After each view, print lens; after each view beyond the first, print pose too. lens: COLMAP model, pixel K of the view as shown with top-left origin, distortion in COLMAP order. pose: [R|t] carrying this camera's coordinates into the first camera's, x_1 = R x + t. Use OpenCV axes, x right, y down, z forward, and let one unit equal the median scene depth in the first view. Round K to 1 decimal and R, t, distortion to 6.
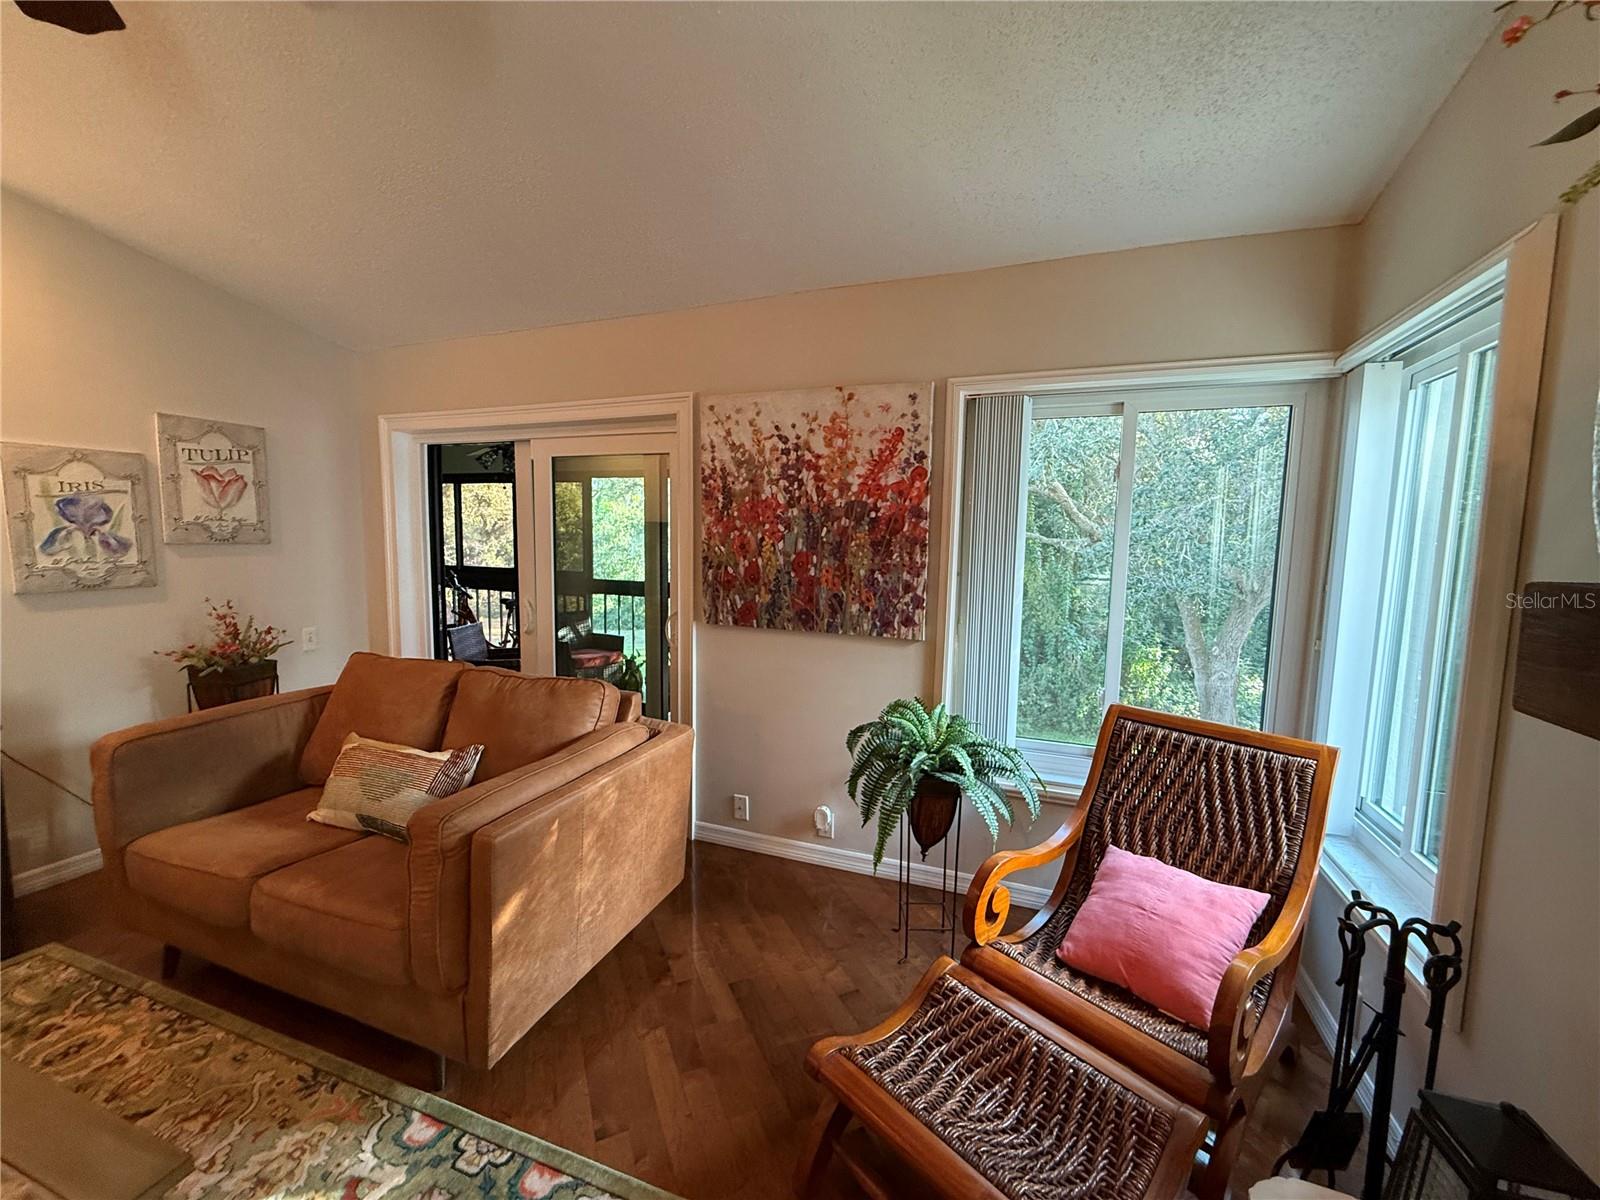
lens RADIAL K [[637.2, 0, 801.1], [0, 637.2, 598.2], [0, 0, 1]] dist [-0.000446, 0.000020]
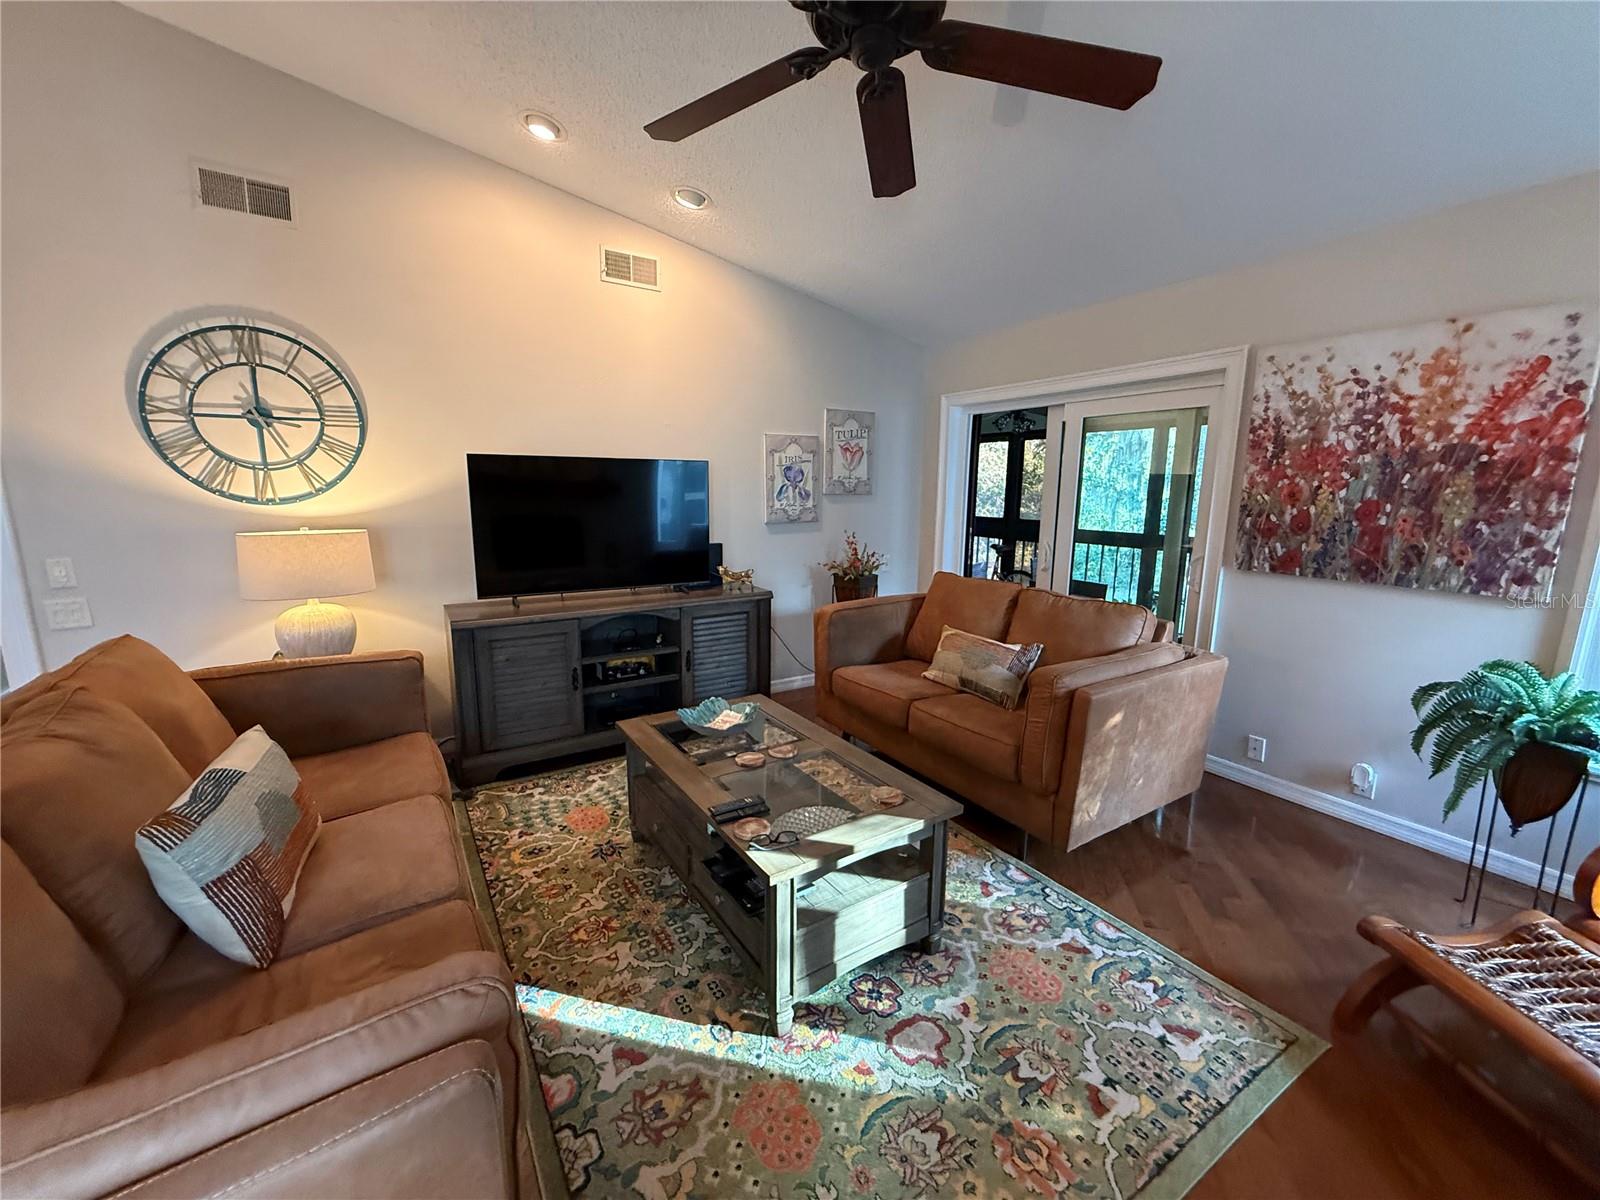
lens RADIAL K [[637.2, 0, 801.1], [0, 637.2, 598.2], [0, 0, 1]] dist [-0.000446, 0.000020]
pose [[0.789441, 0.095478, -0.606356, -0.083618], [-0.052562, 0.994715, 0.088197, 0.036552], [0.611572, -0.037756, 0.790287, -0.305743]]
